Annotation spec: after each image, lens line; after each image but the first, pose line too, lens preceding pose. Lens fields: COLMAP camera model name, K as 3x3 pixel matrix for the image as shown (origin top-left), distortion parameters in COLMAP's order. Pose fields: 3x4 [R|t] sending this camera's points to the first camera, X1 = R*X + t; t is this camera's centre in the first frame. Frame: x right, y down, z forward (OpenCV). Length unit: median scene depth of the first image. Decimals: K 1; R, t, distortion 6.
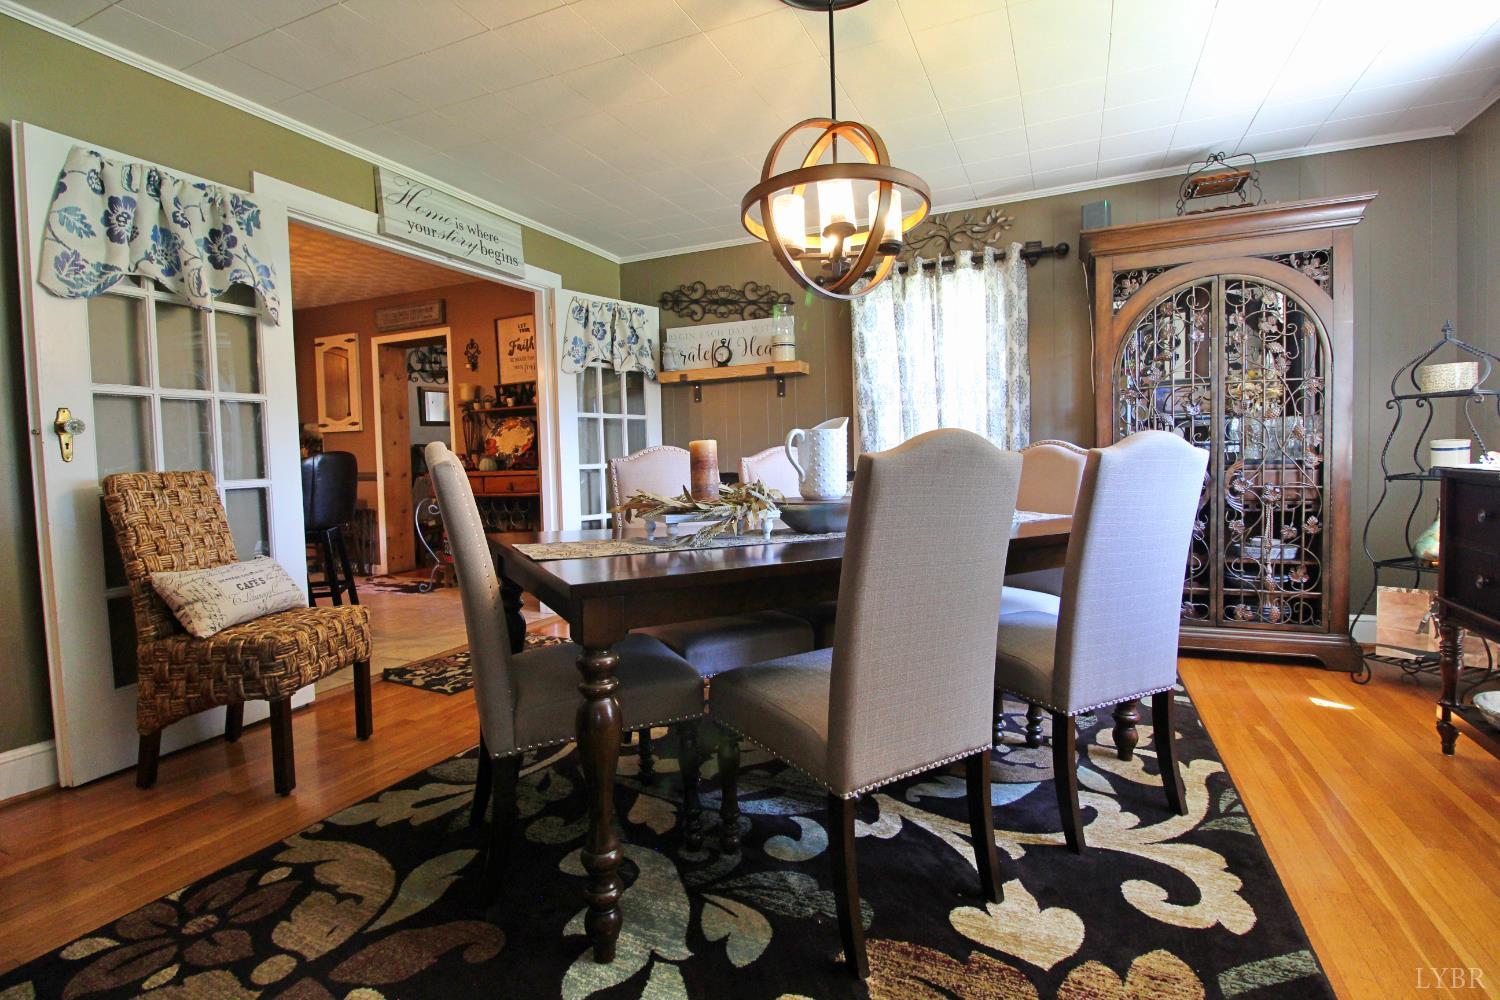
lens RADIAL K [[700.1, 0, 752.1], [0, 700.1, 491.2], [0, 0, 1]] dist [0.000990, -0.013052]
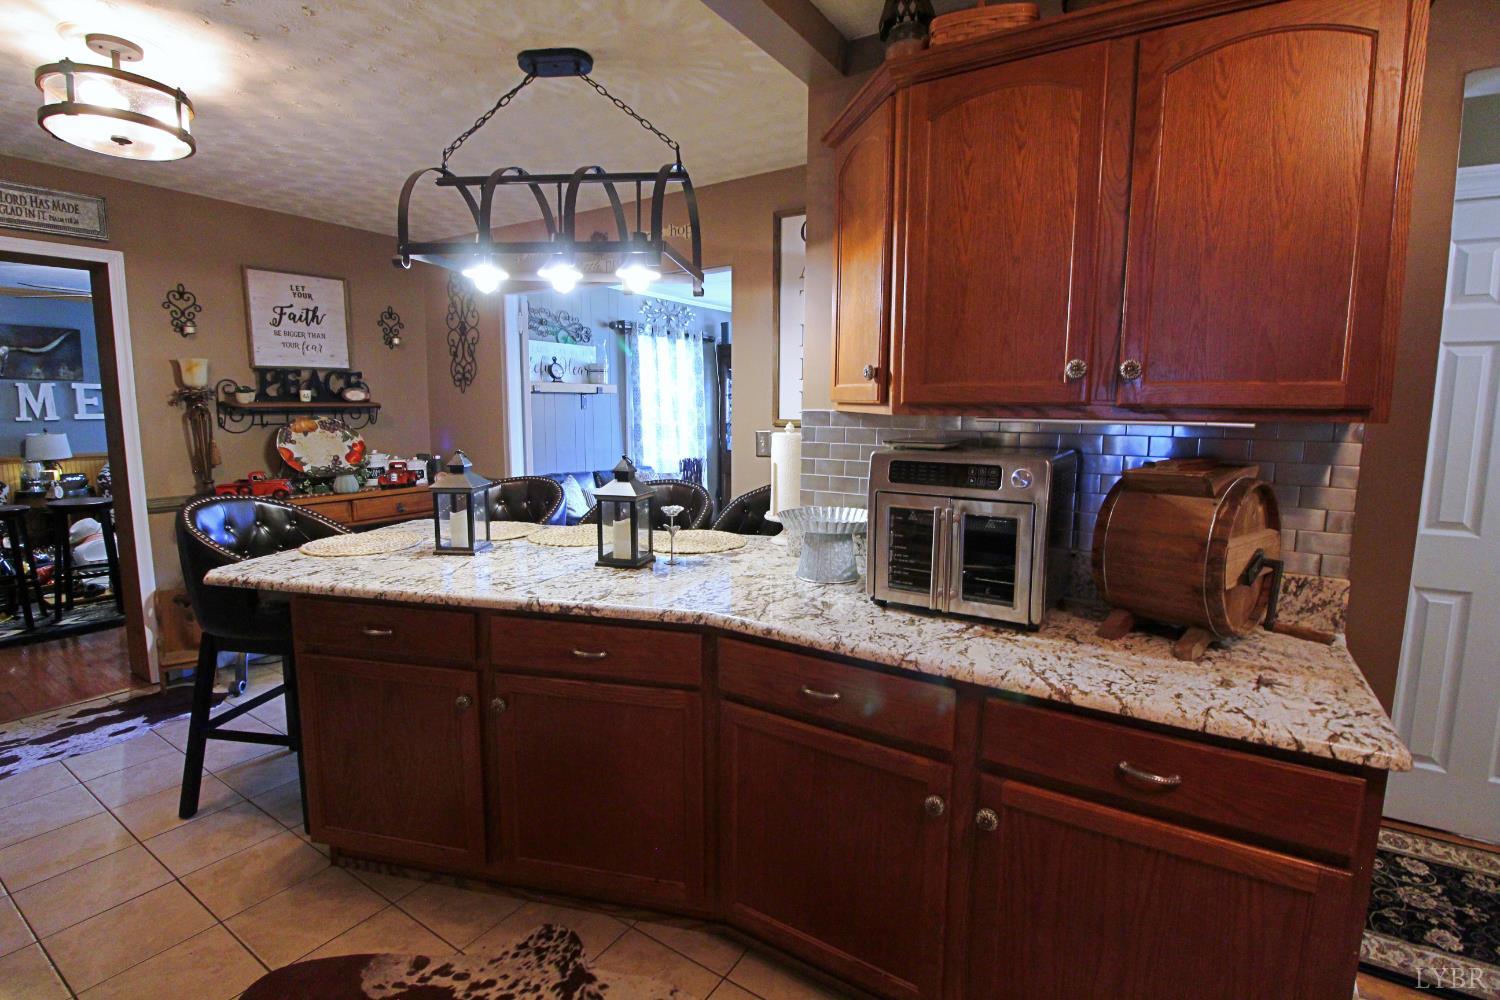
lens RADIAL K [[730.2, 0, 750.0], [0, 730.2, 500.0], [0, 0, 1]] dist [0.000892, 0.000202]
pose [[0.134352, -0.113322, 0.984433, -1.160884], [0.025754, 0.993503, 0.110852, -0.102479], [-0.990599, 0.010460, 0.136397, 0.492708]]
